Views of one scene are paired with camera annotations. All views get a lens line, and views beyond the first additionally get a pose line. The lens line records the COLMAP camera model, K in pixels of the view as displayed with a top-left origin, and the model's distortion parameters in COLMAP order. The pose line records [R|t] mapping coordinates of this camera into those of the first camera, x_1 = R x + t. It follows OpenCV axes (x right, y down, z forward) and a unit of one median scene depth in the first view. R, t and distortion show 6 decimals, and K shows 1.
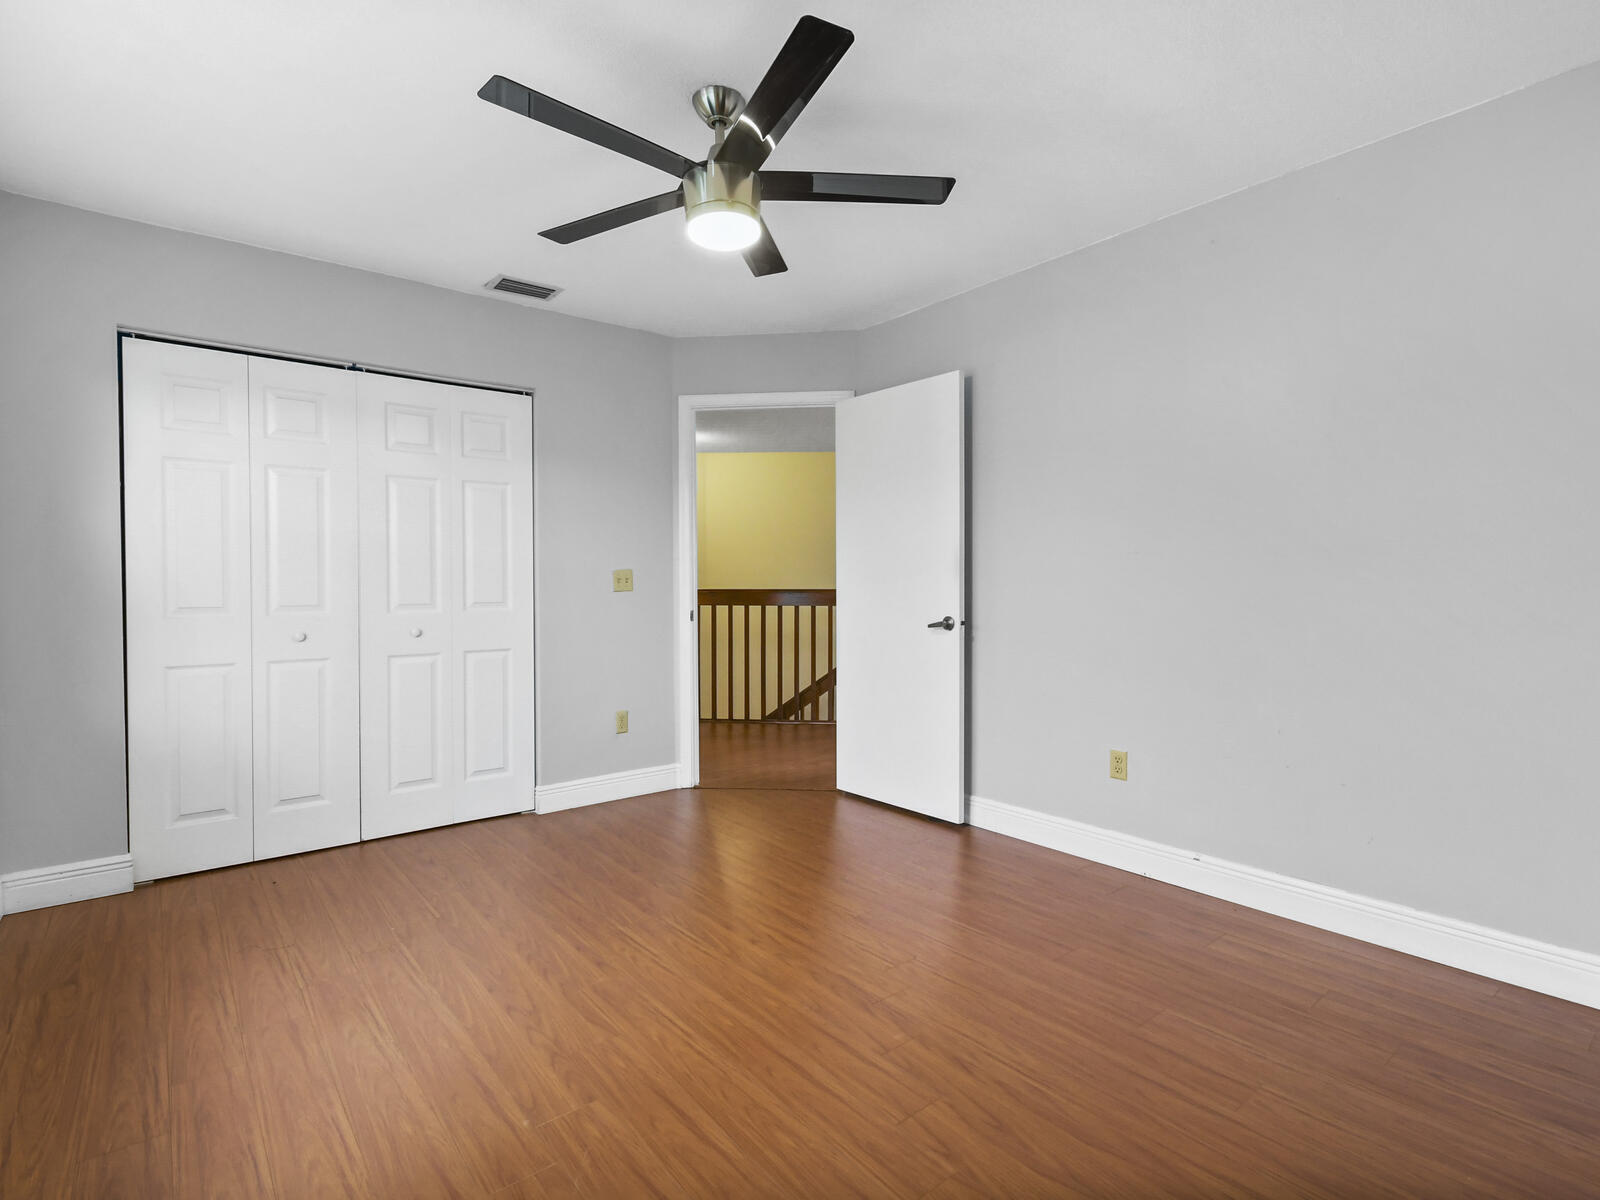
lens RADIAL K [[801.9, 0, 800.0], [0, 801.9, 600.0], [0, 0, 1]] dist [-0.000738, 0.000032]
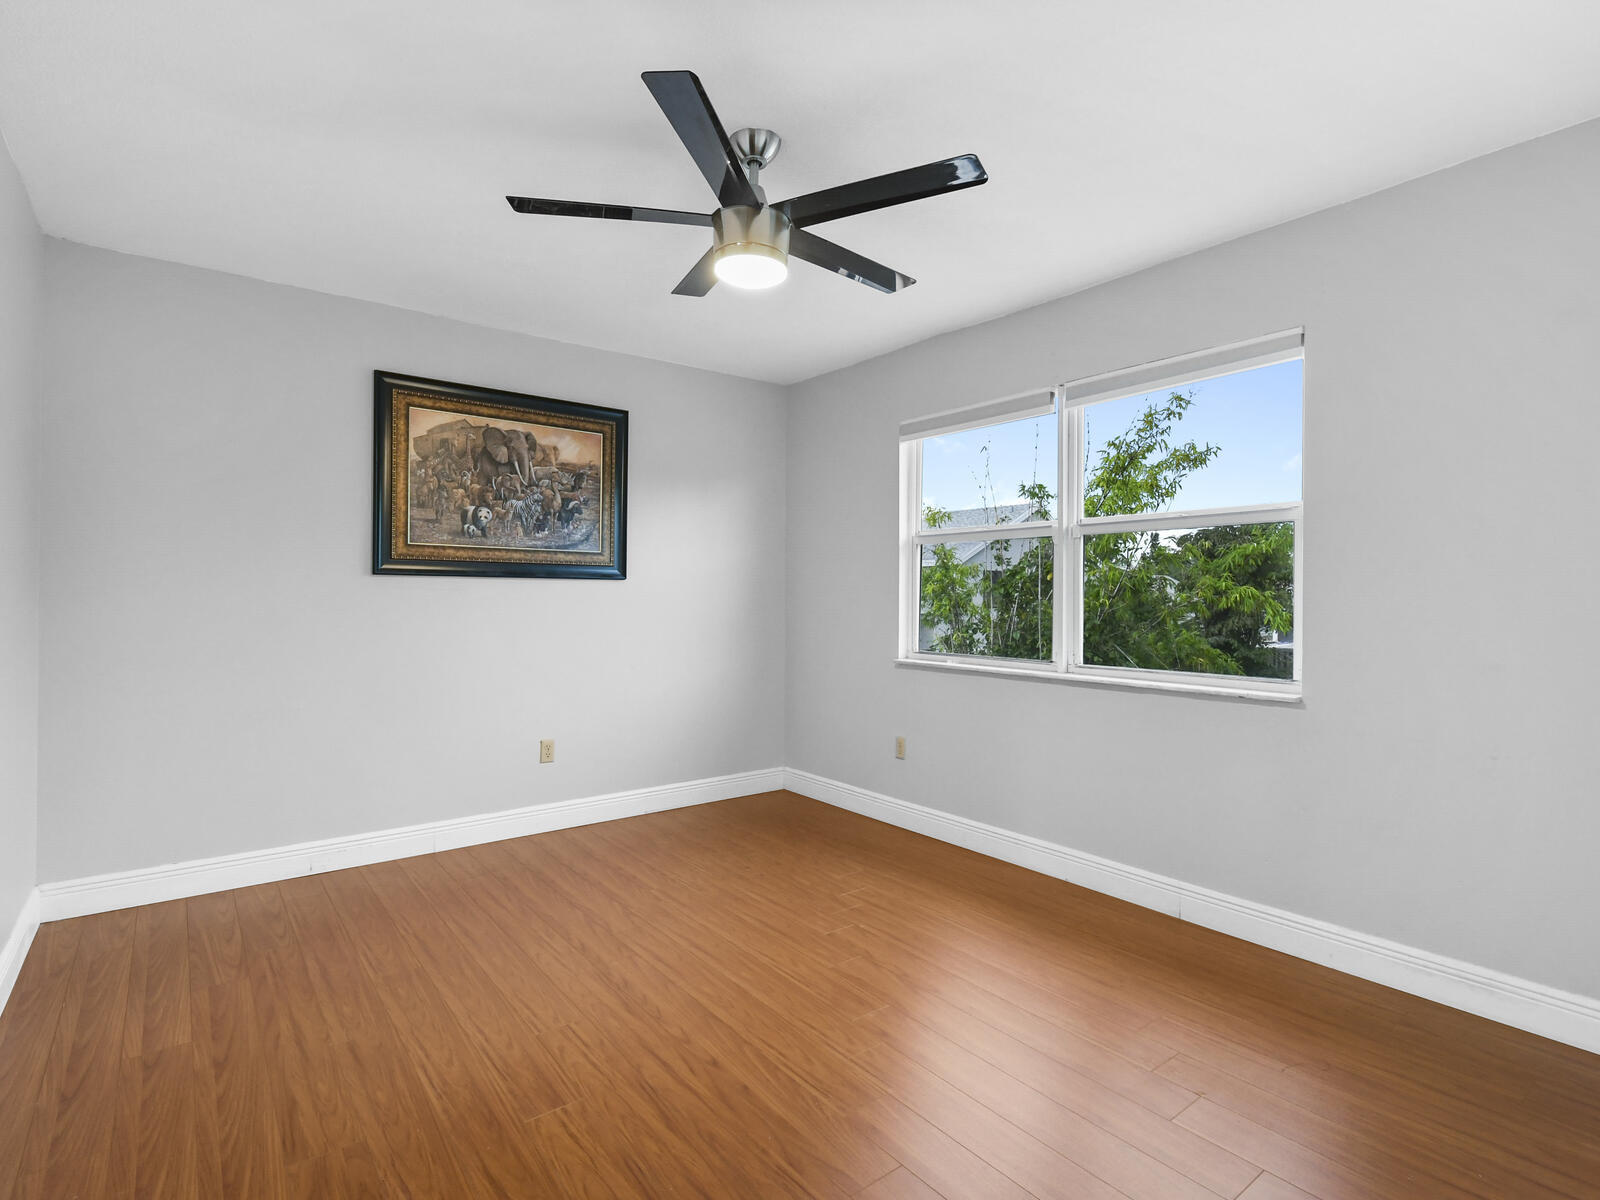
lens RADIAL K [[801.9, 0, 800.0], [0, 801.9, 600.0], [0, 0, 1]] dist [-0.000738, 0.000032]
pose [[-0.999797, -0.001143, 0.020139, -0.185186], [-0.000616, 0.999658, 0.026157, -0.073140], [-0.020162, 0.026139, -0.999455, 2.065913]]
